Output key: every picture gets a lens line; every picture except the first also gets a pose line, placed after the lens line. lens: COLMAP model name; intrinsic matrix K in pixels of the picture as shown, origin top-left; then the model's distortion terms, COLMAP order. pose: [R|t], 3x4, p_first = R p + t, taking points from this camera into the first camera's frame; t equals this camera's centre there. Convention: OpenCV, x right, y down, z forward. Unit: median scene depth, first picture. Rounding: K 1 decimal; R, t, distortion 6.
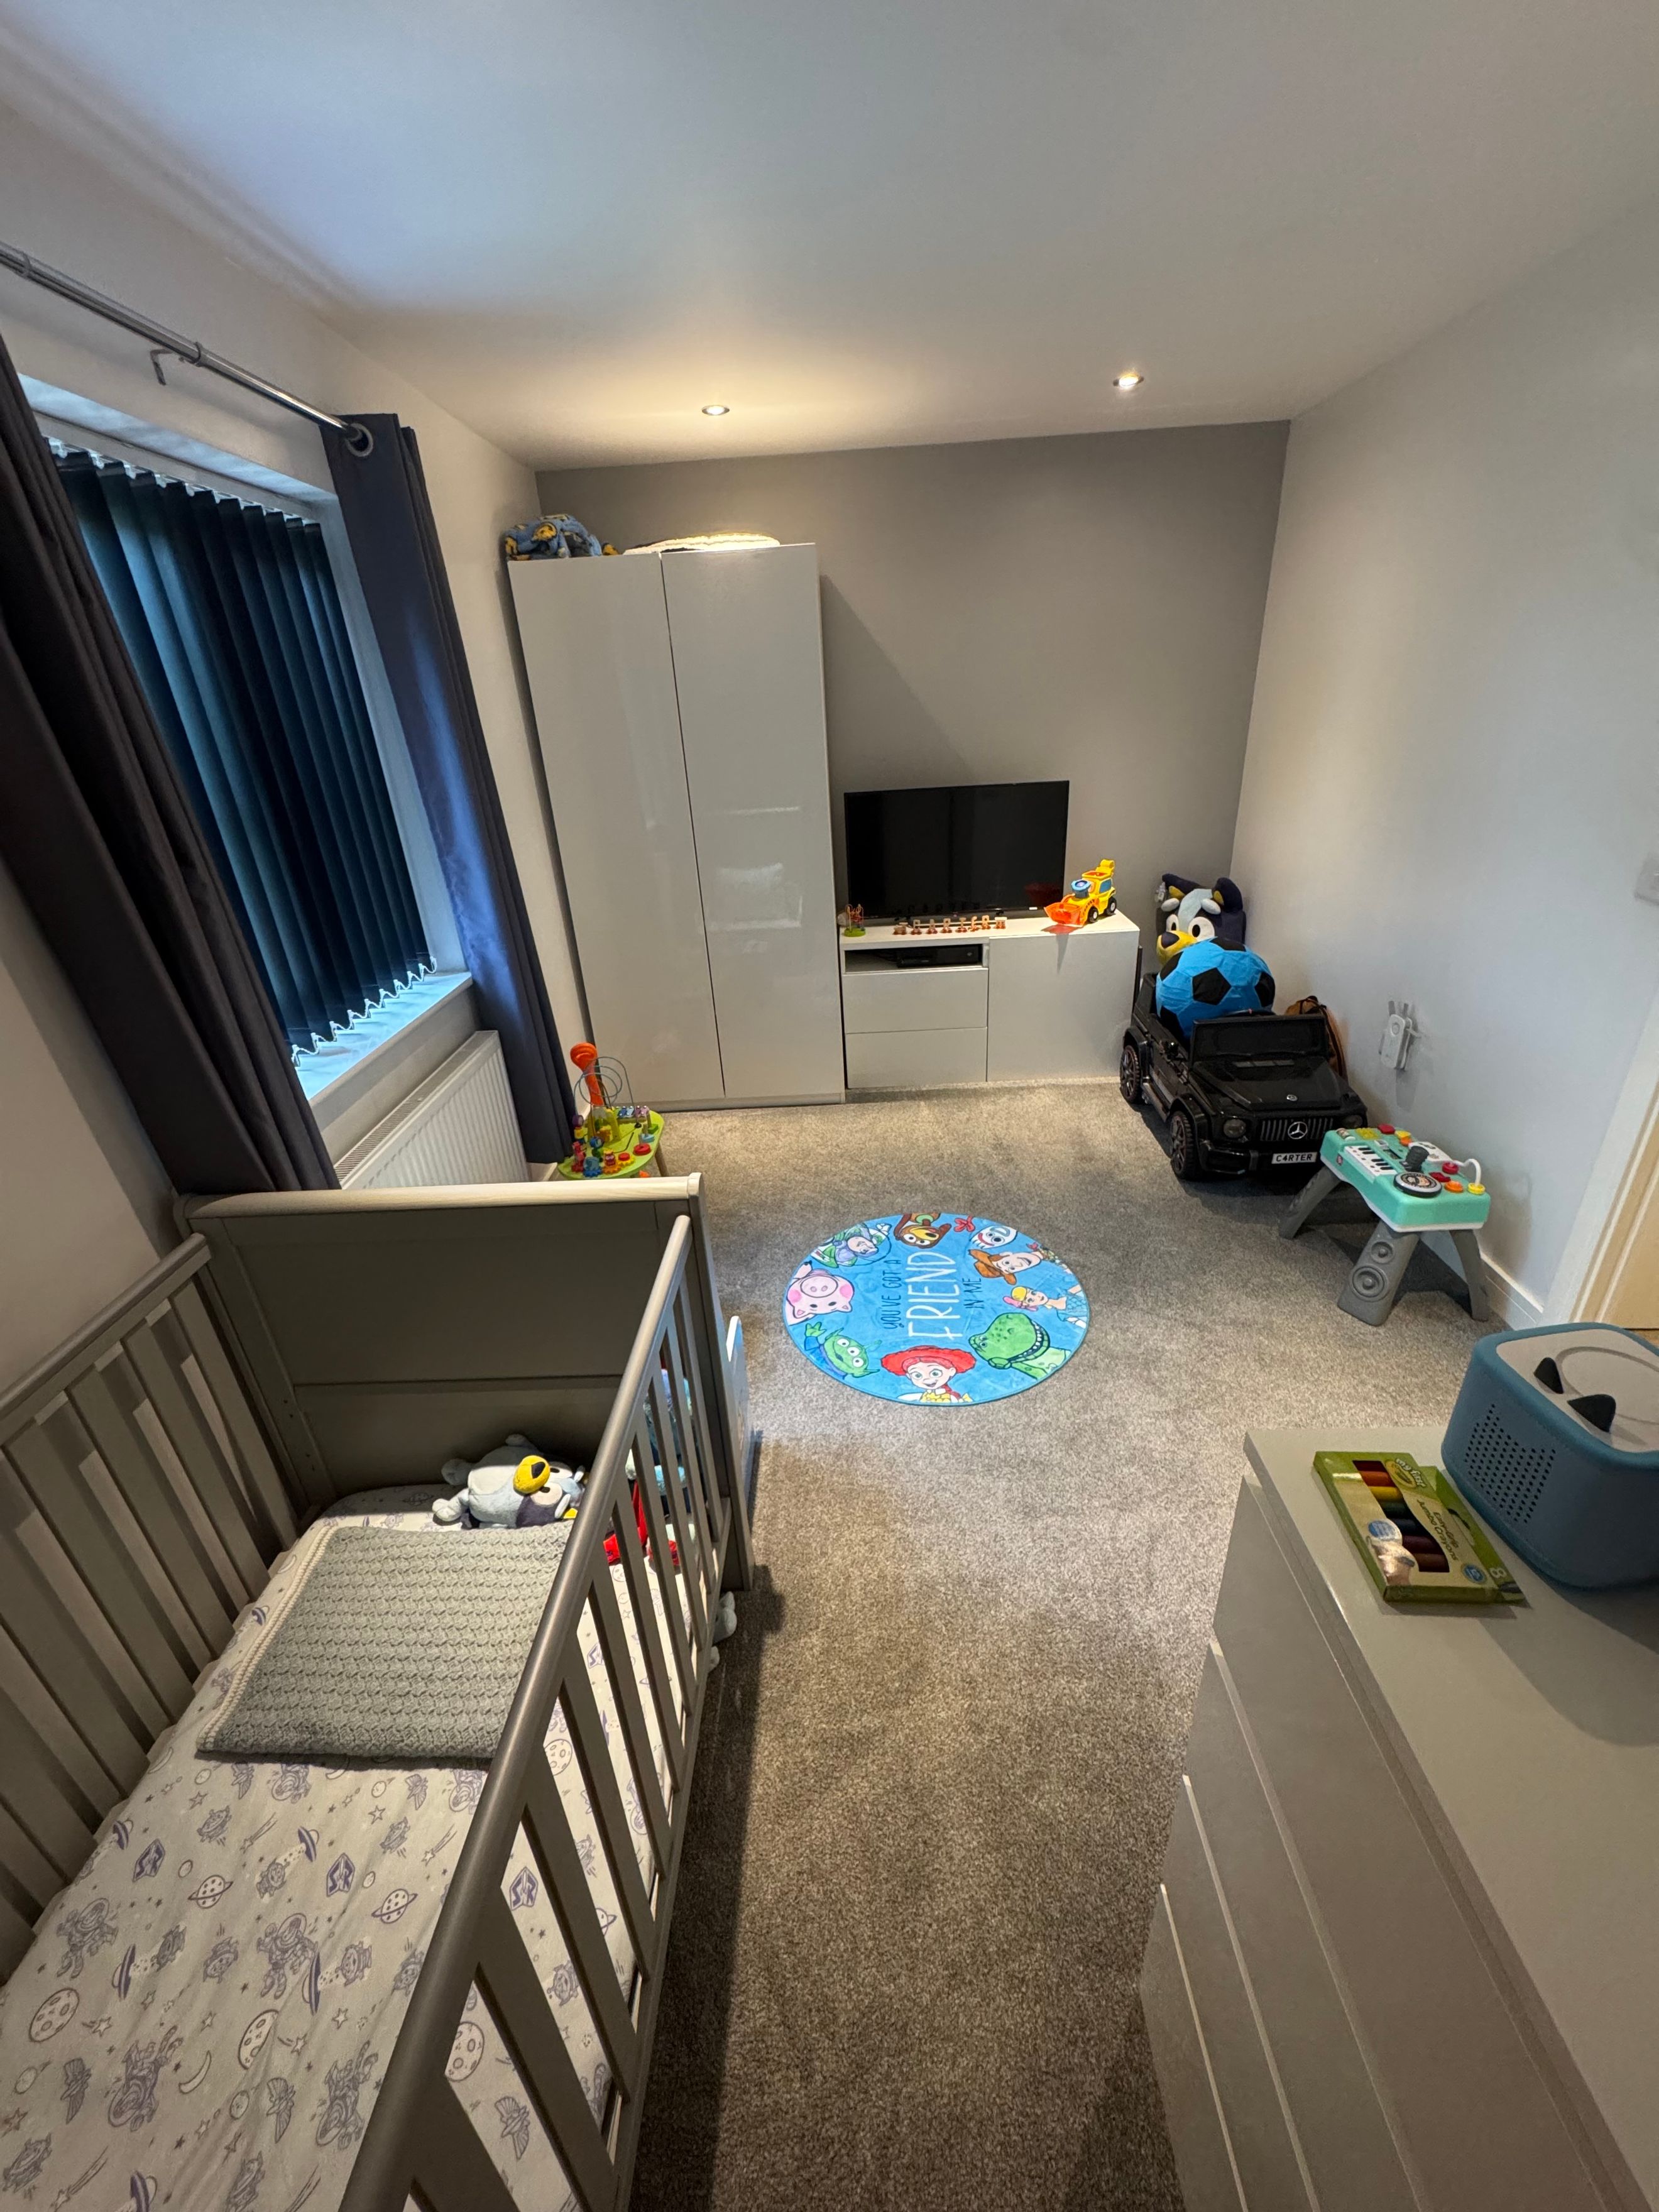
lens RADIAL K [[879.4, 0, 829.0], [0, 879.4, 1105.4], [0, 0, 1]] dist [-0.003740, 0.000538]
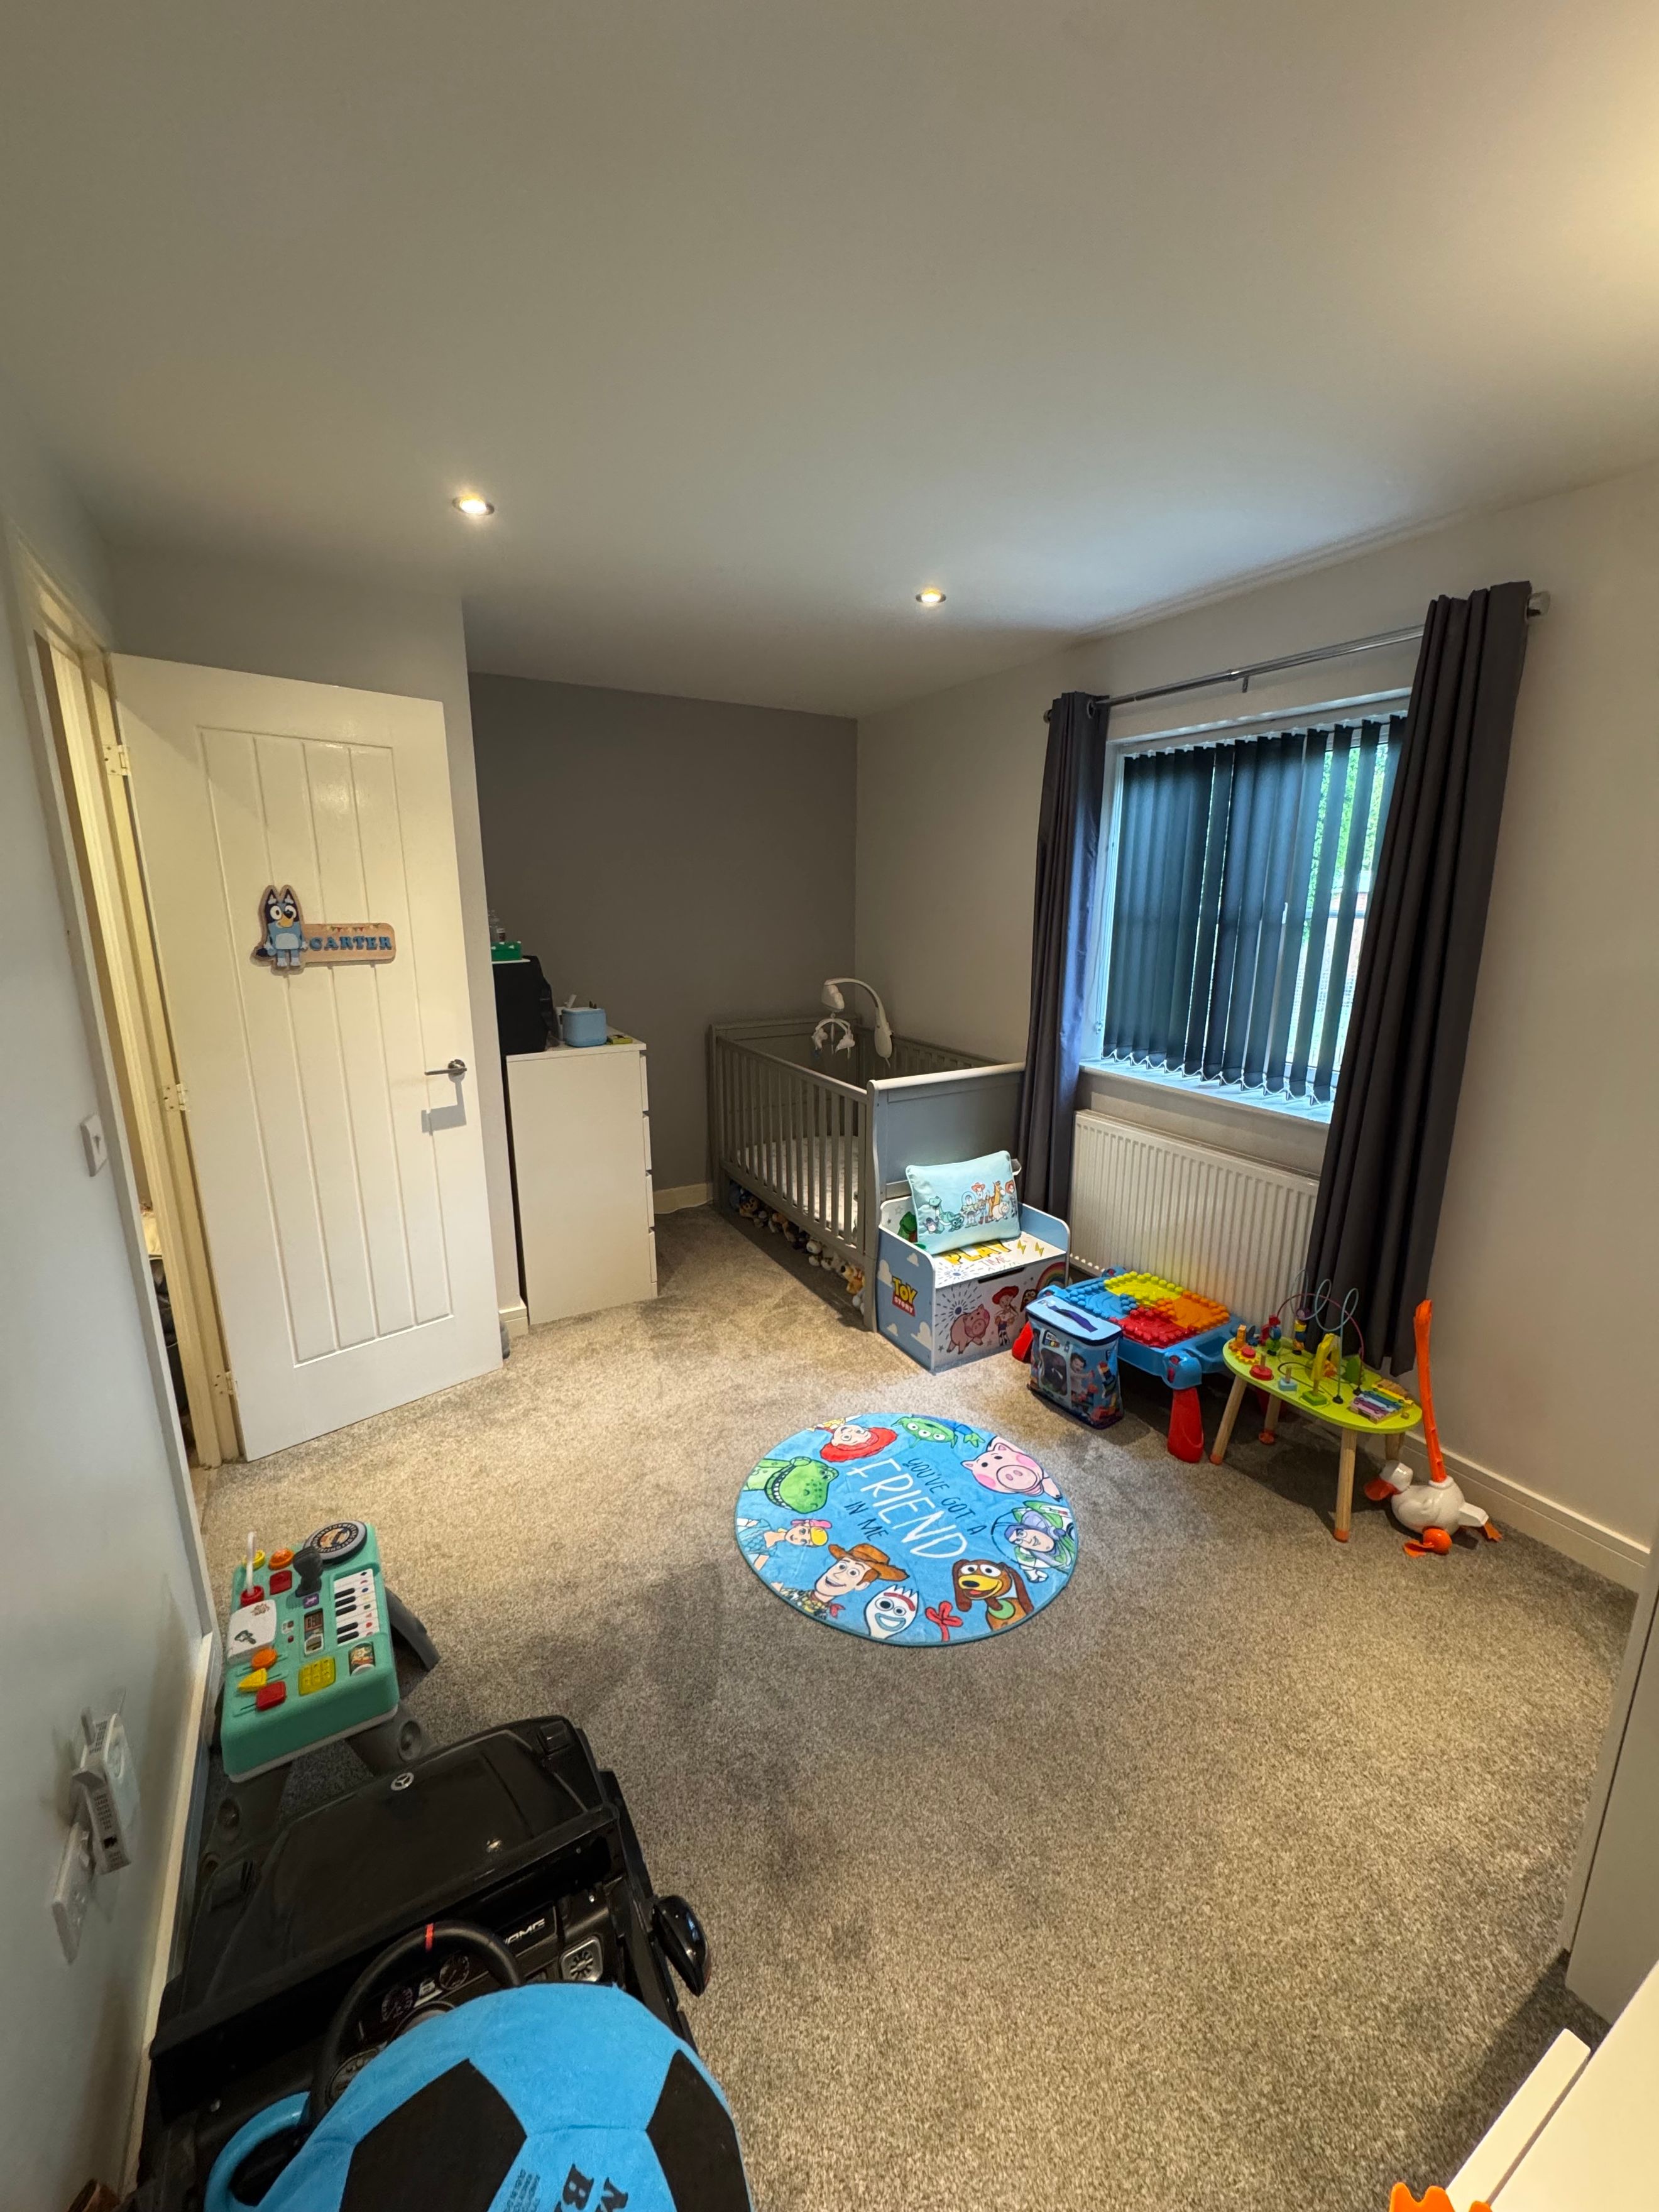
lens RADIAL K [[879.4, 0, 834.1], [0, 879.4, 1096.7], [0, 0, 1]] dist [-0.003740, 0.000538]
pose [[-0.854655, 0.169845, -0.490630, 0.494068], [-0.181883, 0.787155, 0.589326, -0.566473], [0.486297, 0.592907, -0.641854, 1.167468]]
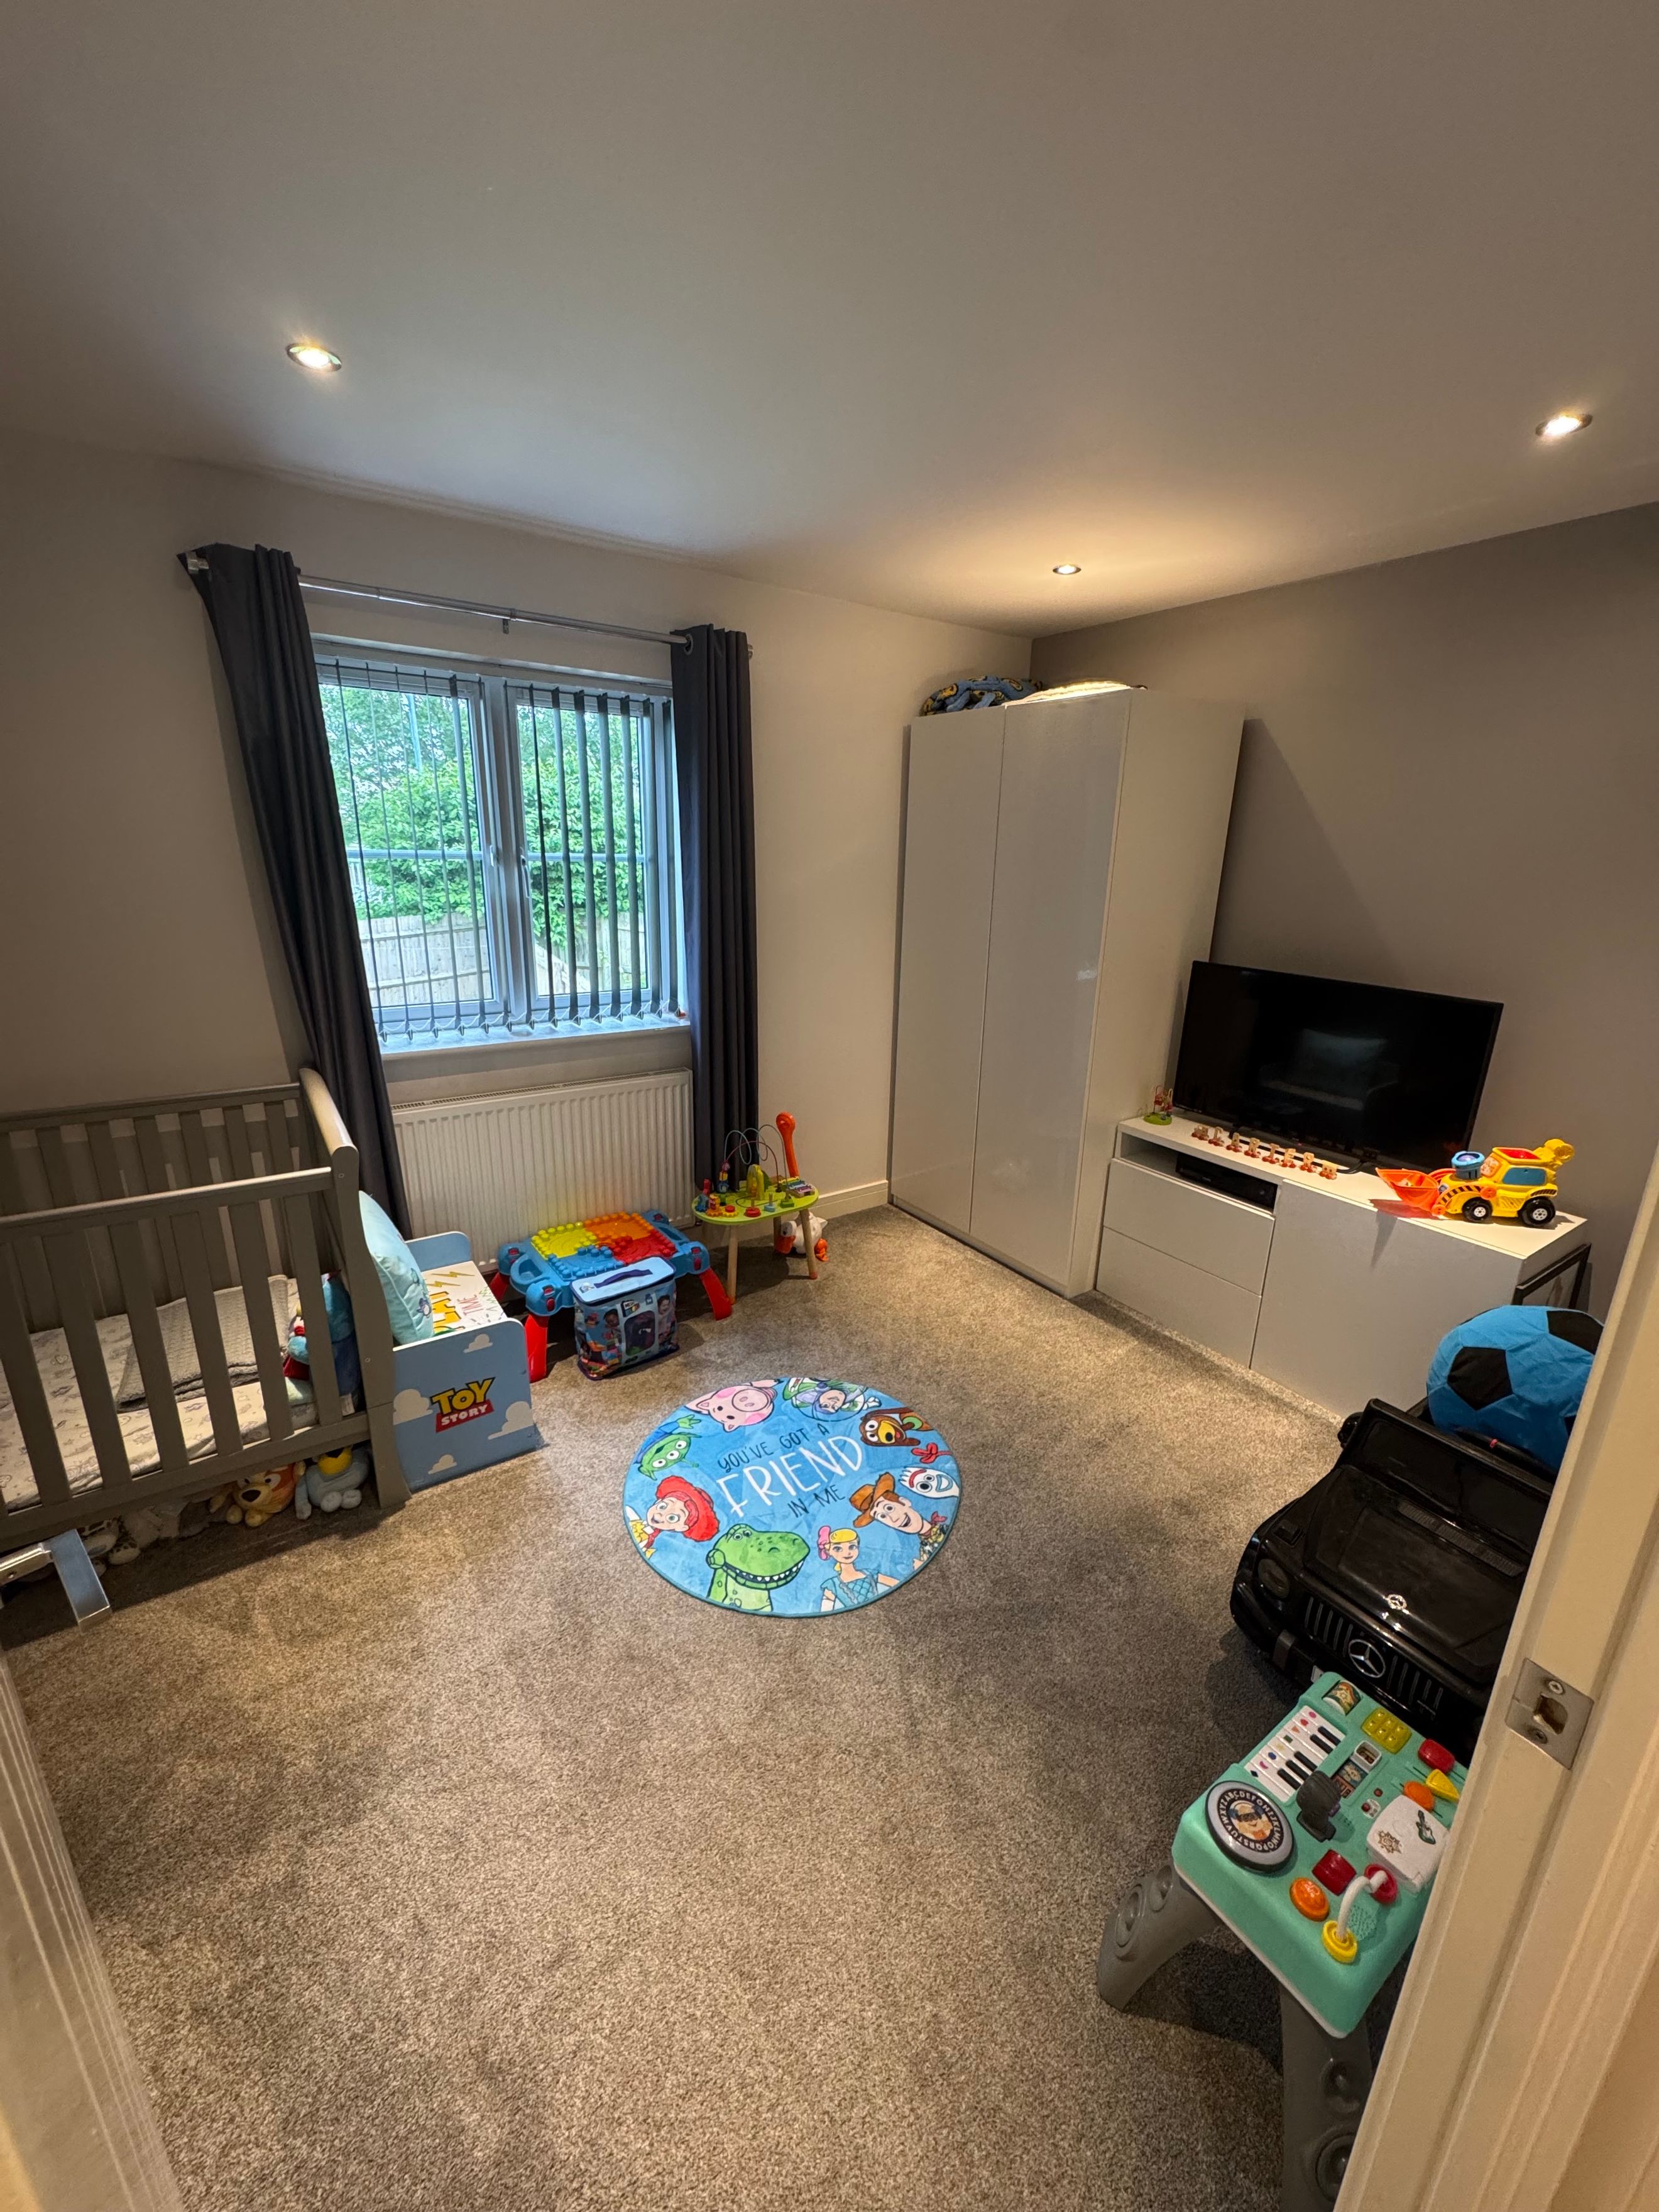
lens RADIAL K [[879.4, 0, 833.7], [0, 879.4, 1102.2], [0, 0, 1]] dist [-0.003740, 0.000538]
pose [[0.572037, 0.301180, -0.762931, 0.640473], [-0.404401, 0.912796, 0.057126, -0.178052], [0.713606, 0.275852, 0.643950, 0.317132]]
